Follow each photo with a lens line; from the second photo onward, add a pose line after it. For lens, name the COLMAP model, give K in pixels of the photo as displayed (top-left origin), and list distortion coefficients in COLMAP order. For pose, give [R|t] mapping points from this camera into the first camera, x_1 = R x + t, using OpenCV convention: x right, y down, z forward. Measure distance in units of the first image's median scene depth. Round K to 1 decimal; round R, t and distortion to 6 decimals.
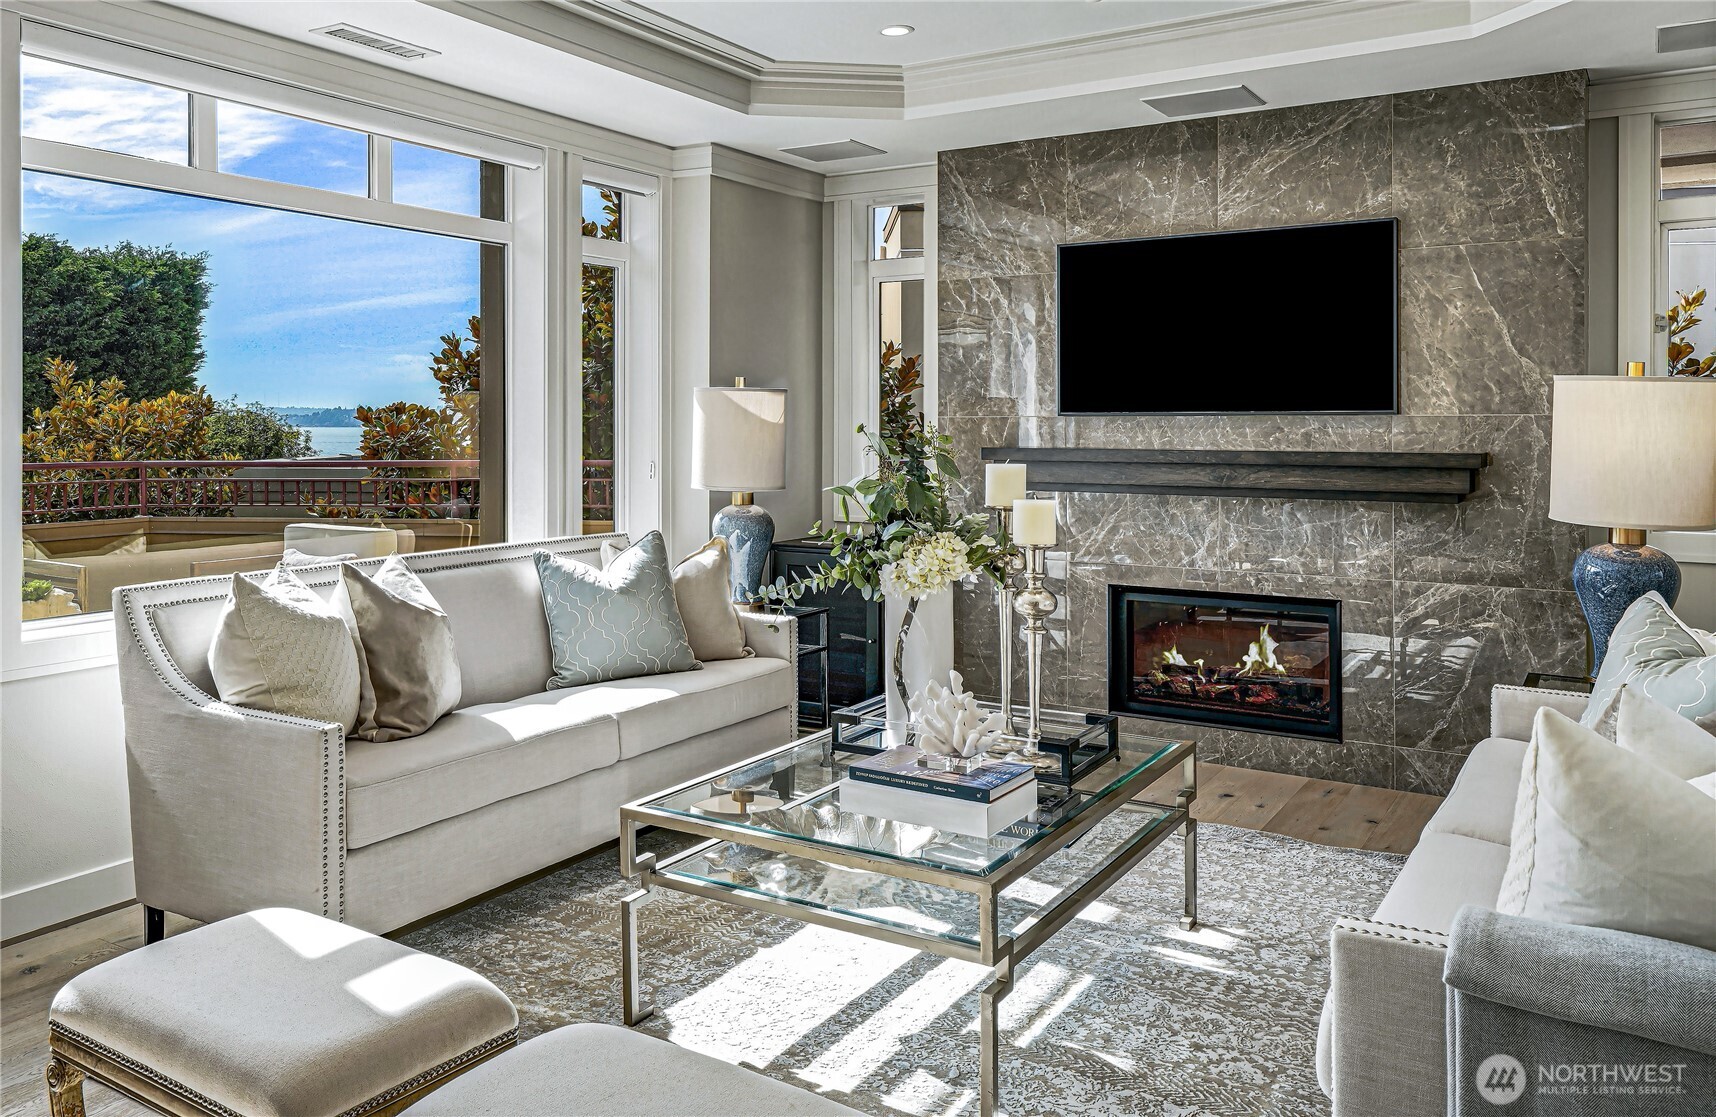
lens RADIAL K [[1280.6, 0, 857.7], [0, 1280.6, 437.2], [0, 0, 1]] dist [0.027605, -0.006225]
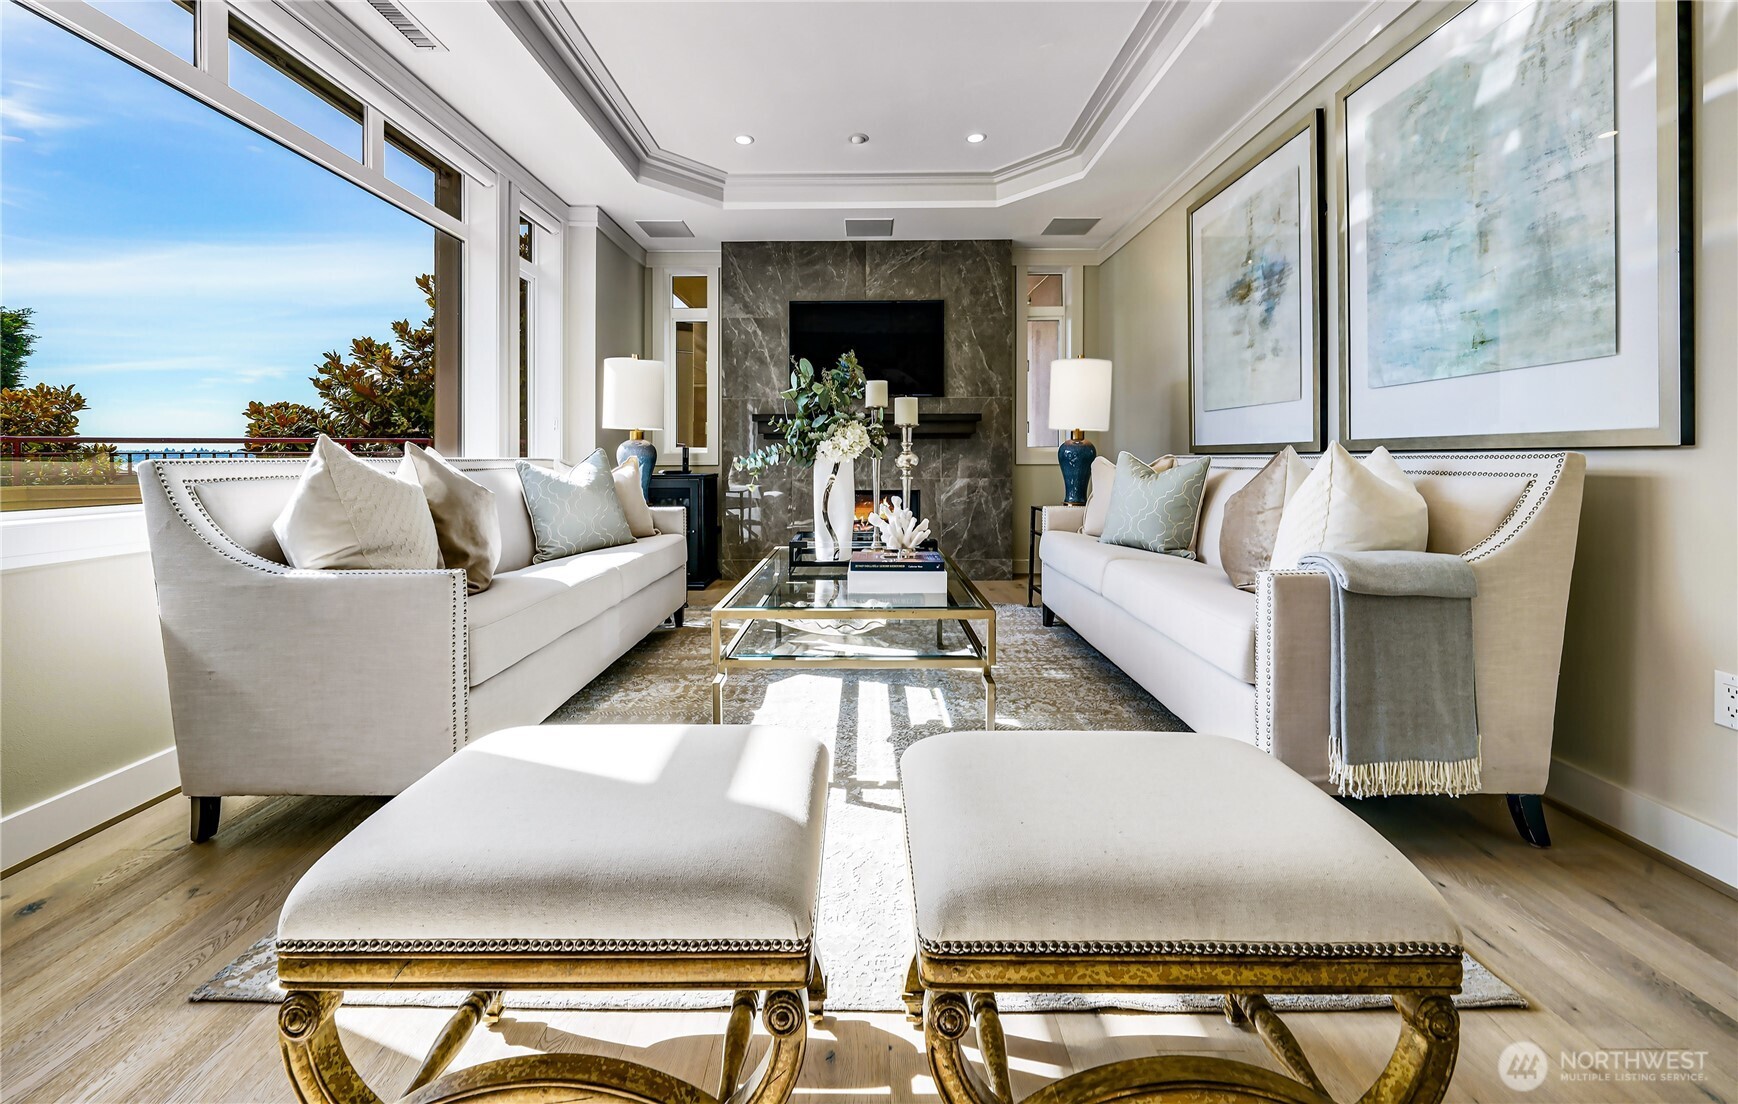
lens RADIAL K [[615.6, 0, 864.8], [0, 615.6, 448.8], [0, 0, 1]] dist [-0.002059, -0.000355]
pose [[0.876277, -0.034749, 0.480553, -0.204669], [0.045088, 0.998933, -0.009985, 0.083325], [-0.479693, 0.030417, 0.876909, 0.227480]]
